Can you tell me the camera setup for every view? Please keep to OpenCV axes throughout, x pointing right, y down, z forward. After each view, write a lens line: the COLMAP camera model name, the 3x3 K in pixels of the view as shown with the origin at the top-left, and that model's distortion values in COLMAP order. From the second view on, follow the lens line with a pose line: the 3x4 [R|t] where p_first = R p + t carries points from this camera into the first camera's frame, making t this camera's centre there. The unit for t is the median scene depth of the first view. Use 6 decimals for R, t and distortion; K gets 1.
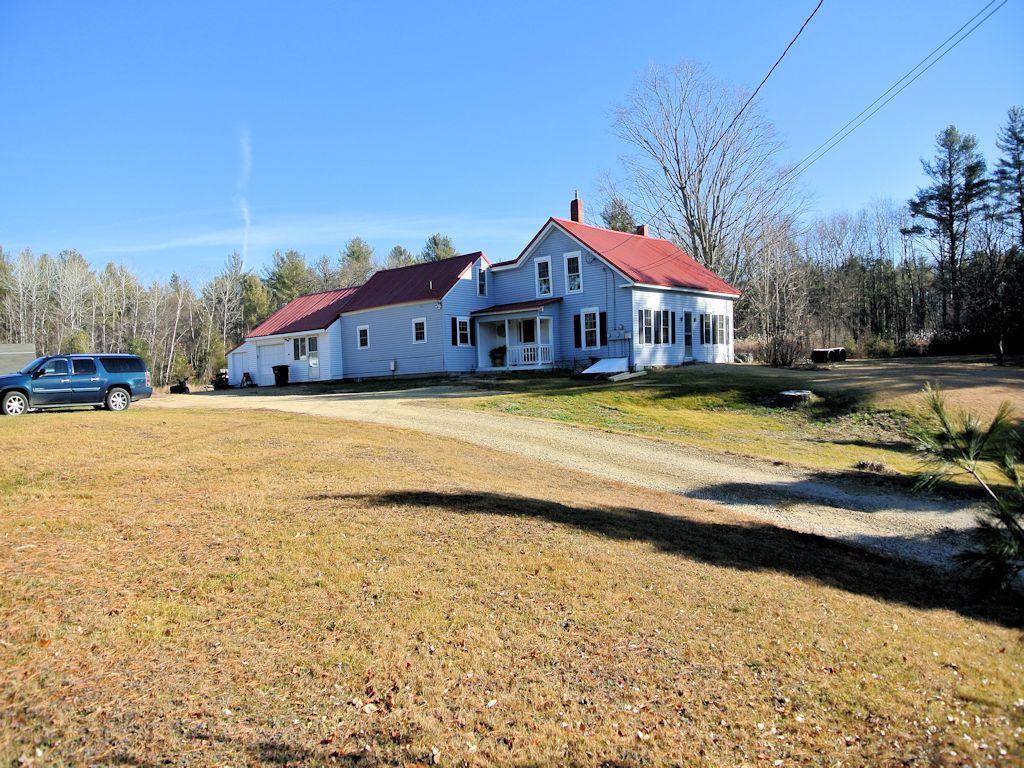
lens RADIAL K [[910.8, 0, 512.0], [0, 910.8, 384.0], [0, 0, 1]] dist [-0.003771, -0.003049]
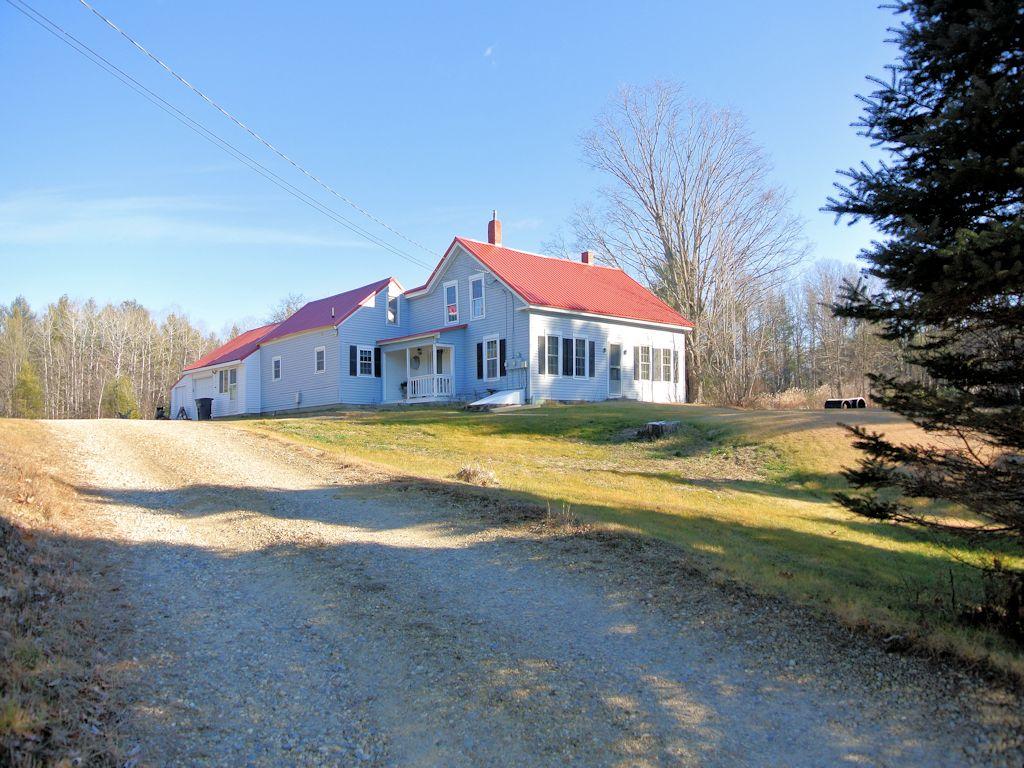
lens RADIAL K [[910.8, 0, 512.0], [0, 910.8, 384.0], [0, 0, 1]] dist [-0.003771, -0.003049]
pose [[0.987843, 0.012726, -0.154935, 0.240486], [-0.024642, 0.996862, -0.075232, 0.031879], [0.153491, 0.078135, 0.985056, 0.112745]]
